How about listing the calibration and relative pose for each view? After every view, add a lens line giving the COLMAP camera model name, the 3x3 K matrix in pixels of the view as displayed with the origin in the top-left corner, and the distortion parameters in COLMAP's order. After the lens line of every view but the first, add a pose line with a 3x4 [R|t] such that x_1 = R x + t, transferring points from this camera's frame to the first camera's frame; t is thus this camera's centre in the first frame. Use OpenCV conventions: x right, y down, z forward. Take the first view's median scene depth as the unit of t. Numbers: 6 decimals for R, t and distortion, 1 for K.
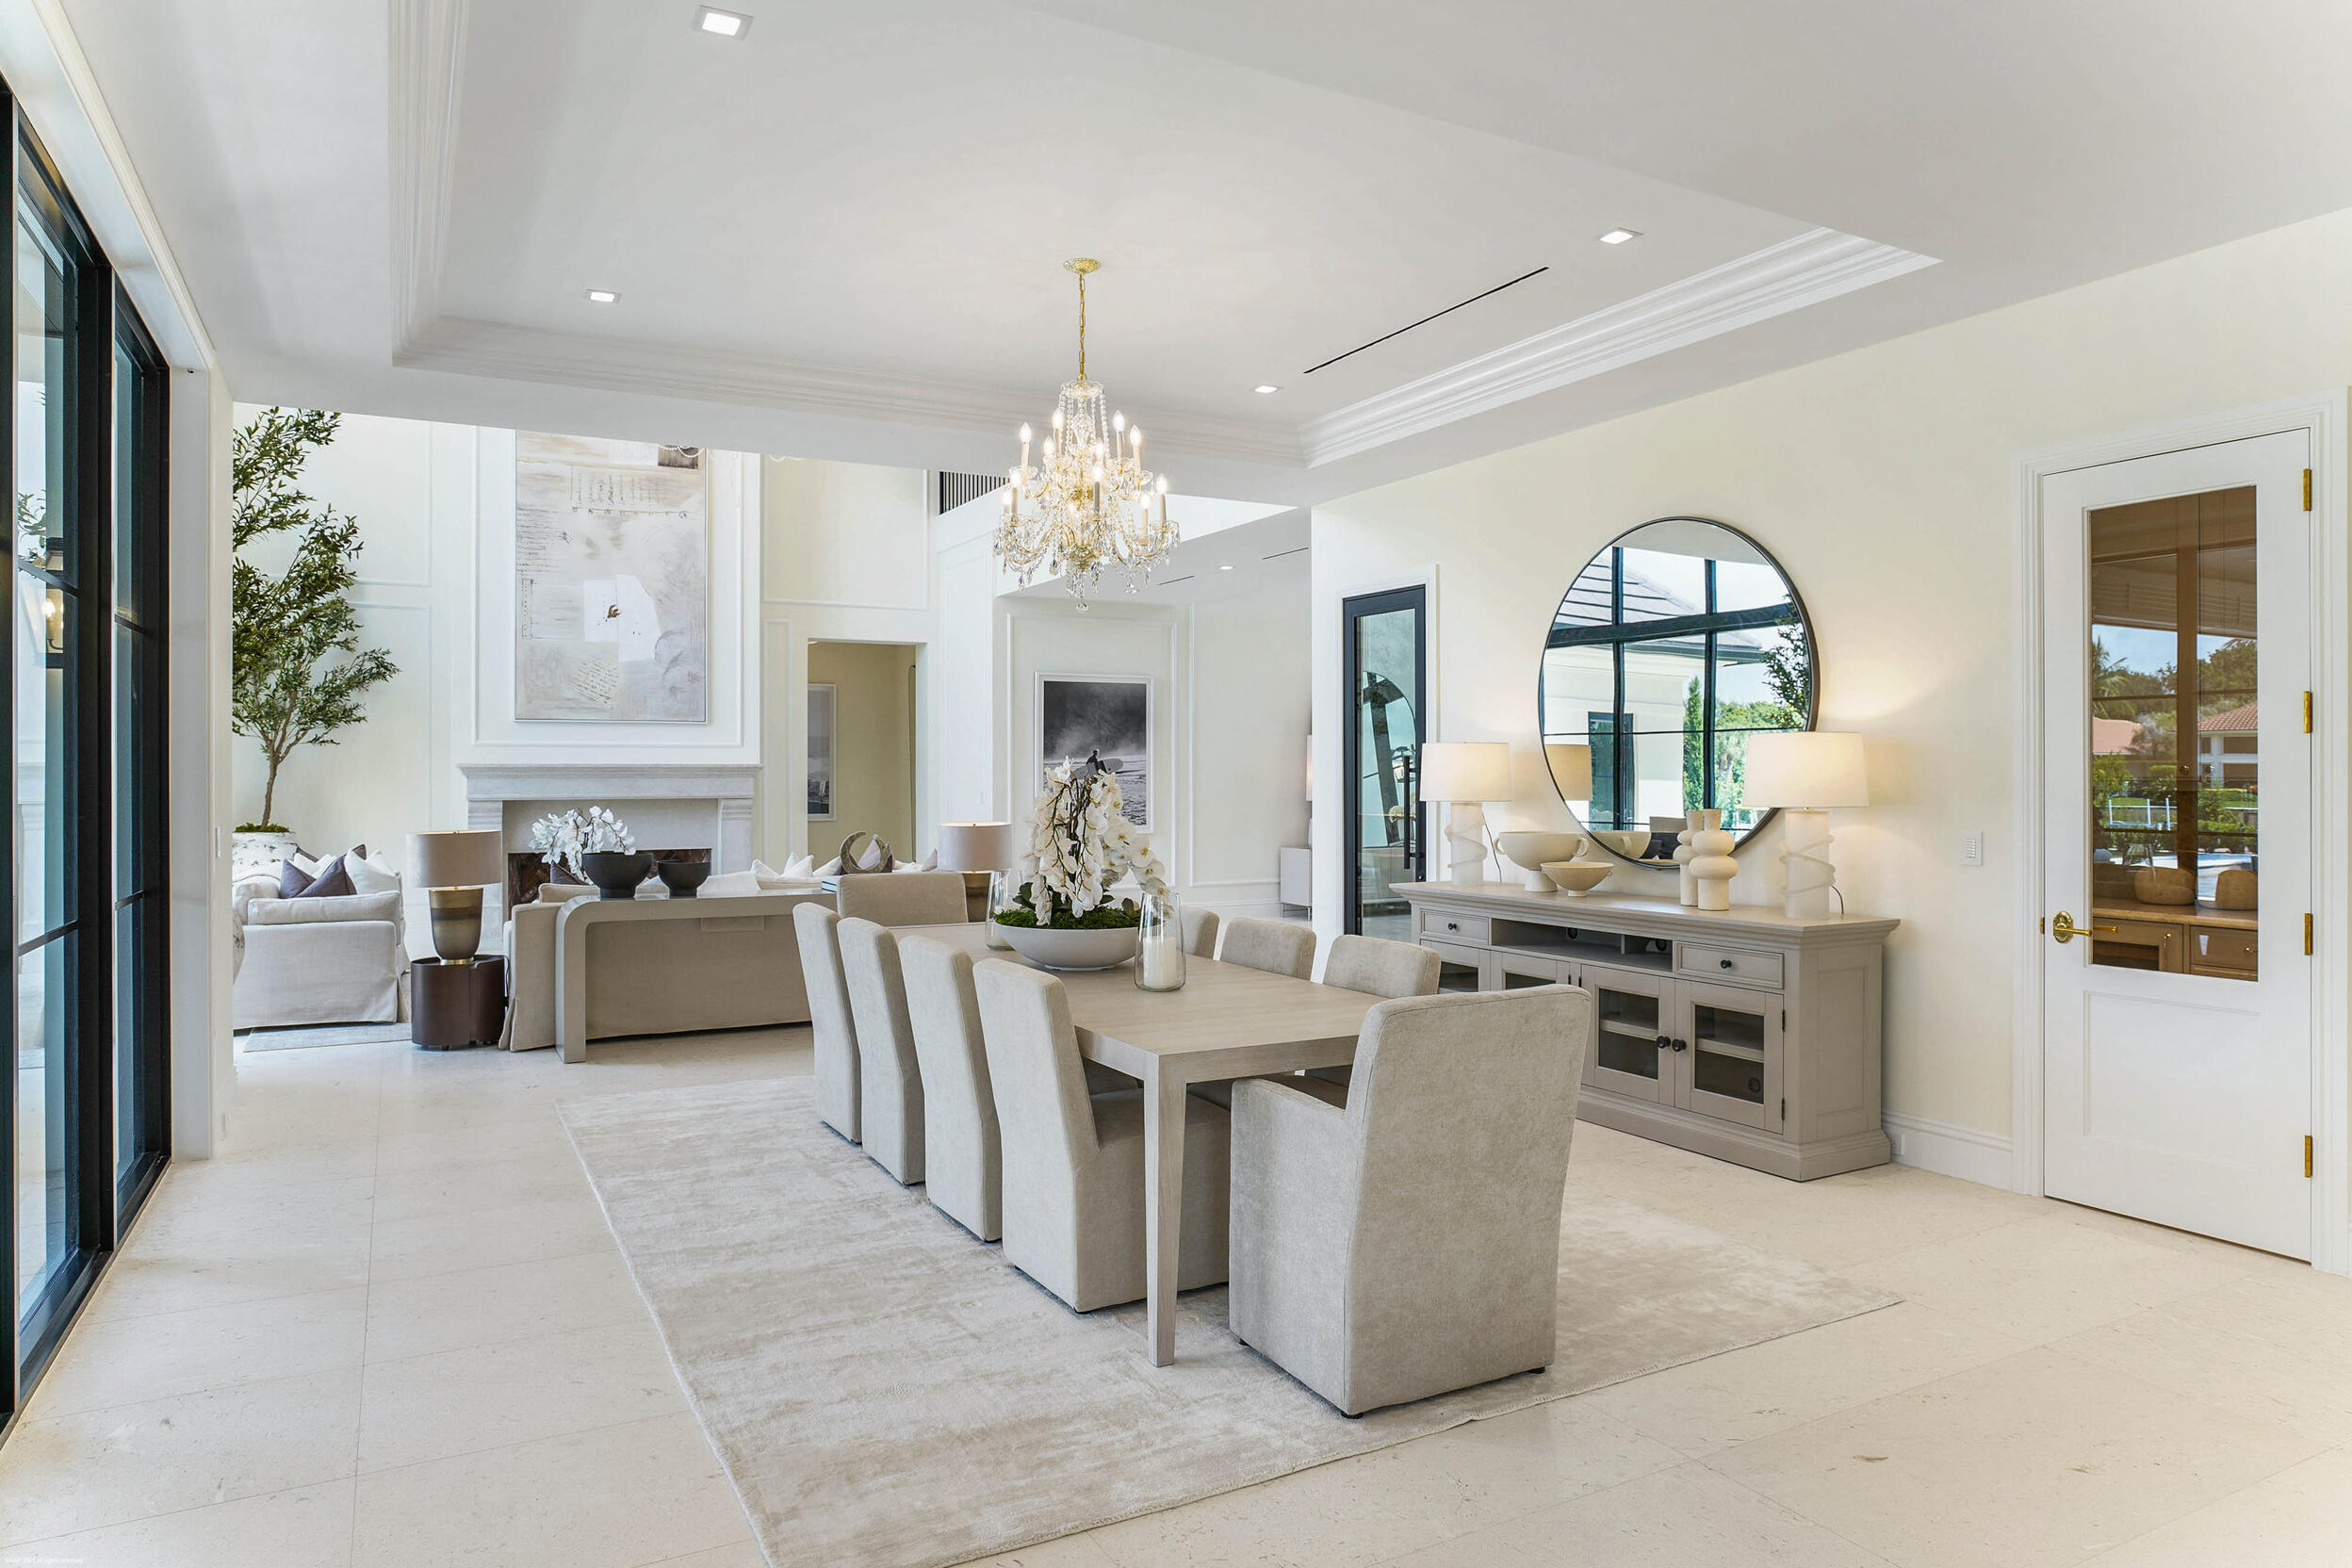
lens RADIAL K [[1442.0, 0, 1181.9], [0, 1442.0, 779.9], [0, 0, 1]] dist [-0.010157, 0.001106]
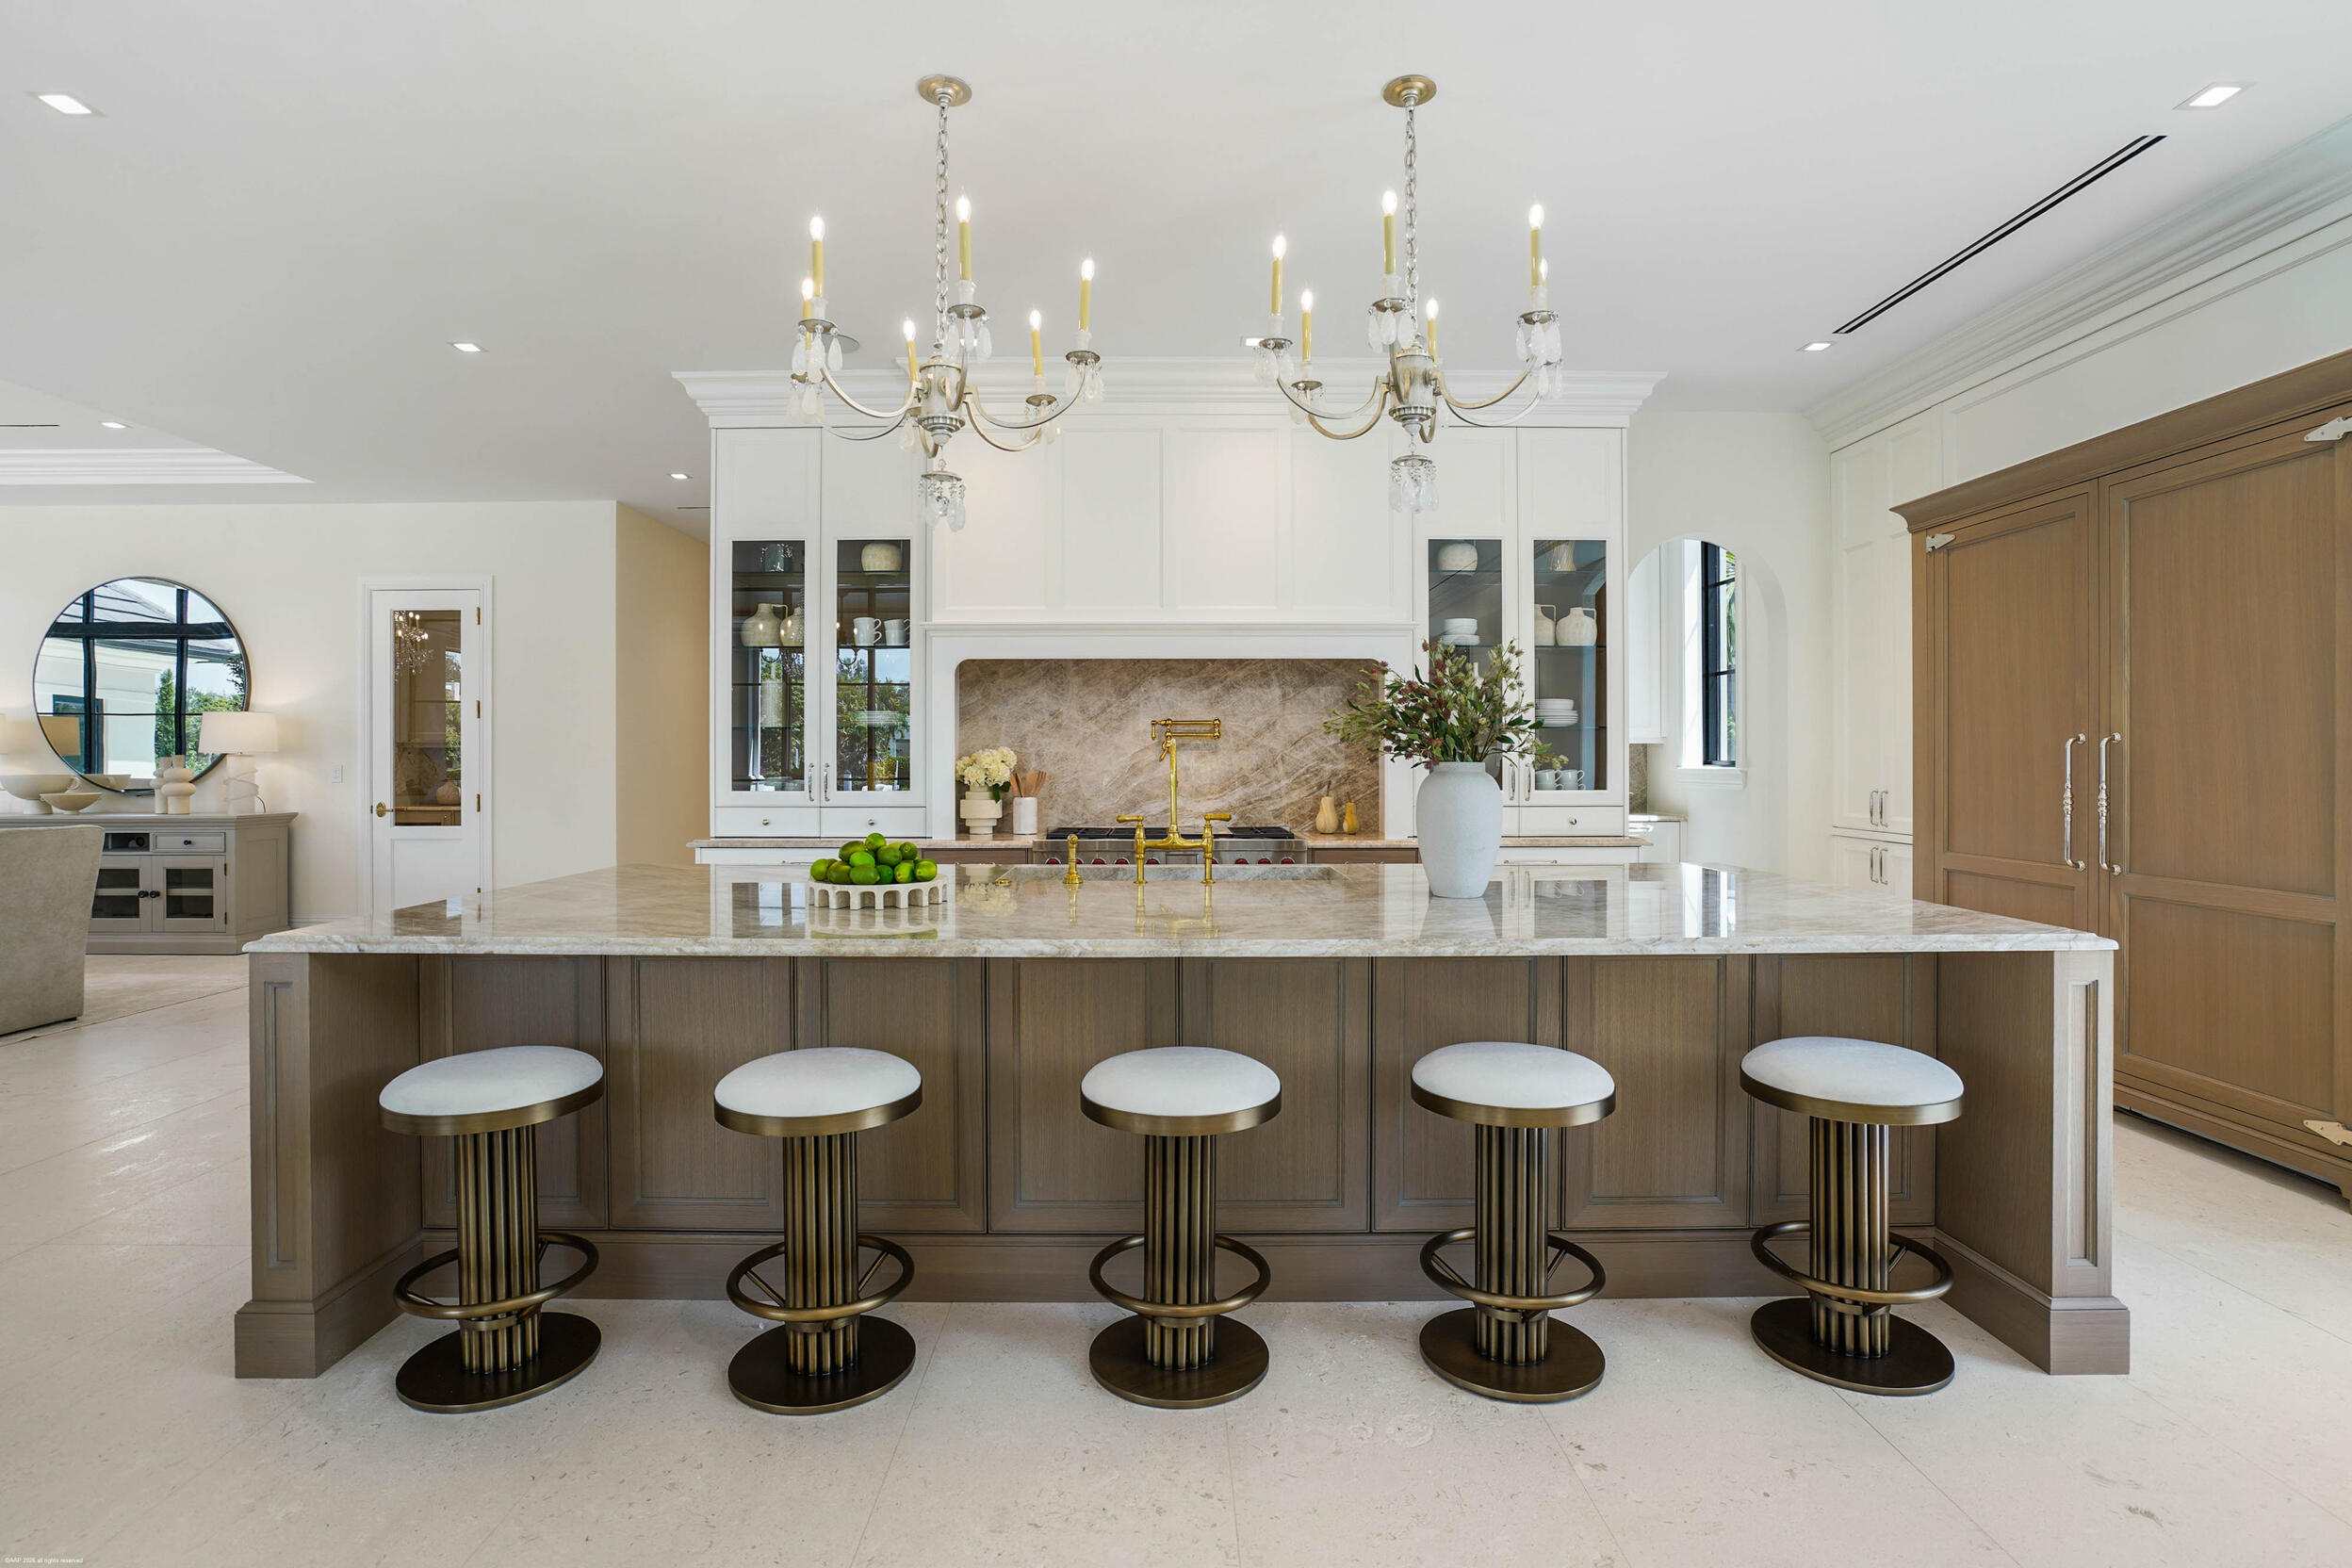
lens RADIAL K [[1218.3, 0, 1198.3], [0, 1218.3, 764.5], [0, 0, 1]] dist [-0.026181, 0.005028]
pose [[0.495499, 0.000770, 0.868608, -0.257355], [0.002900, 0.999993, -0.002541, 0.037587], [-0.868604, 0.003778, 0.495493, -0.728881]]
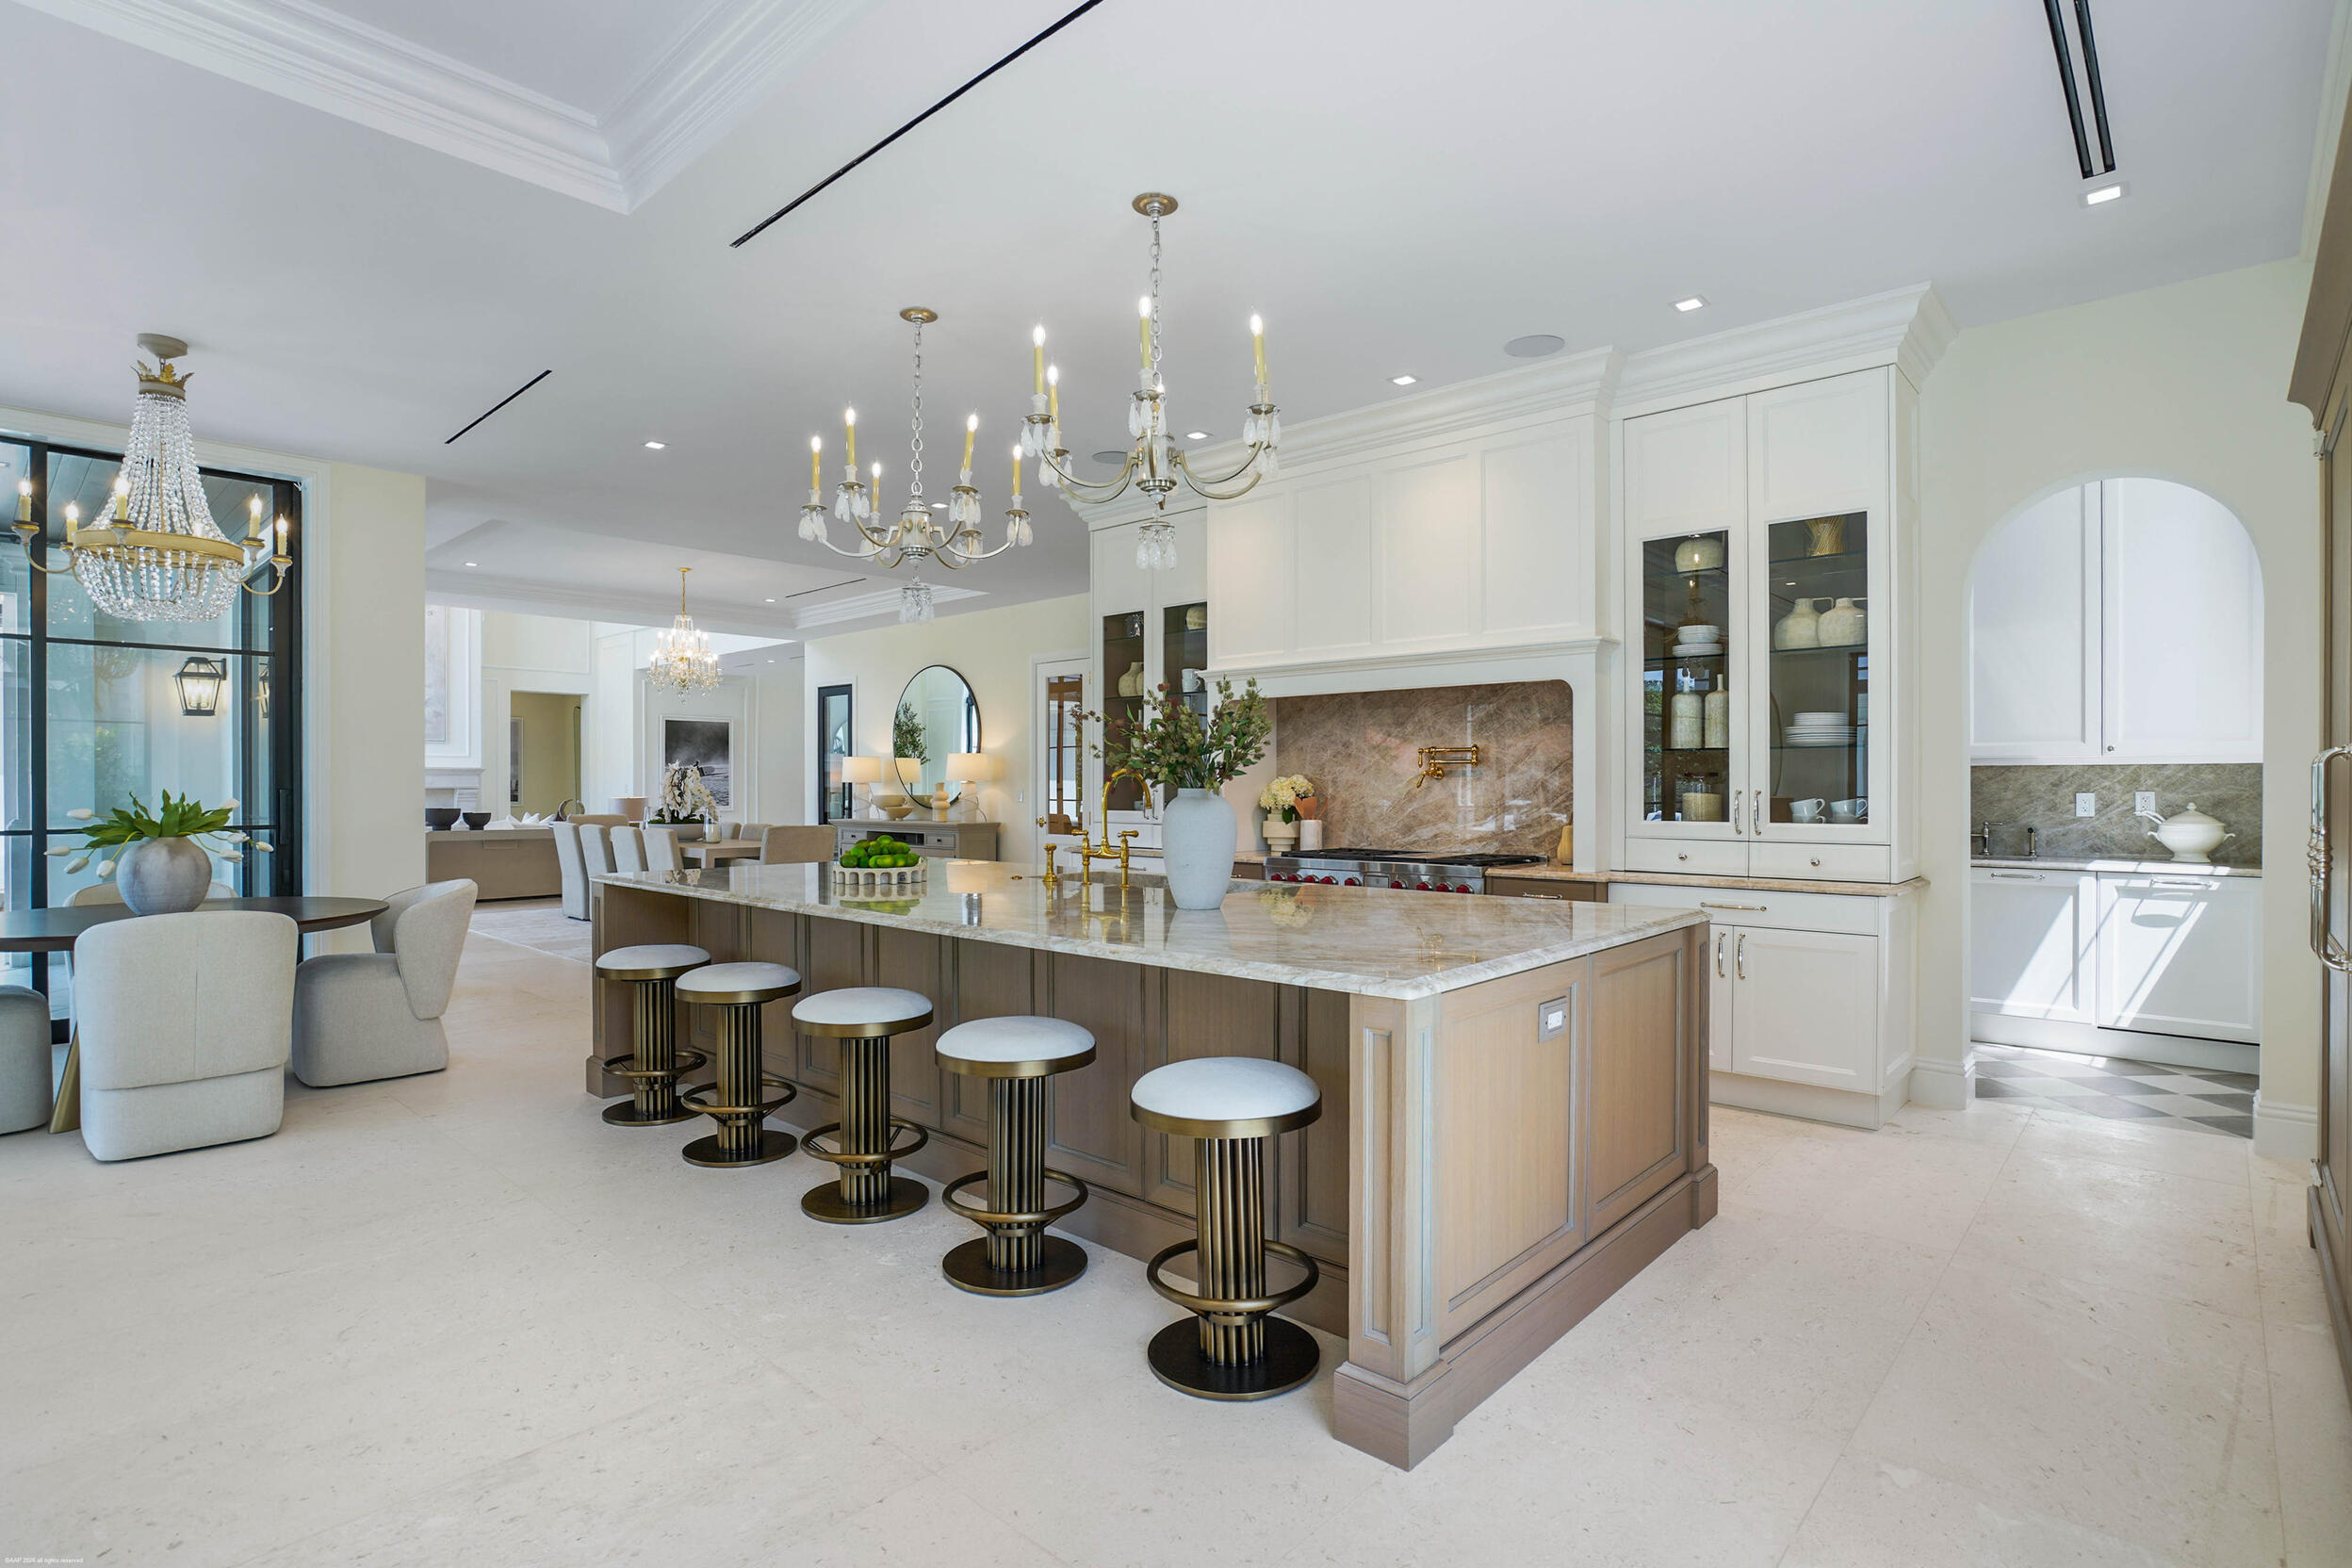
lens RADIAL K [[1218.3, 0, 1125.1], [0, 1218.3, 808.3], [0, 0, 1]] dist [-0.026181, 0.005028]
pose [[0.964047, 0.000414, 0.265730, 0.103373], [-0.003551, 0.999930, 0.011325, 0.038912], [-0.265707, -0.011861, 0.963981, -1.165724]]
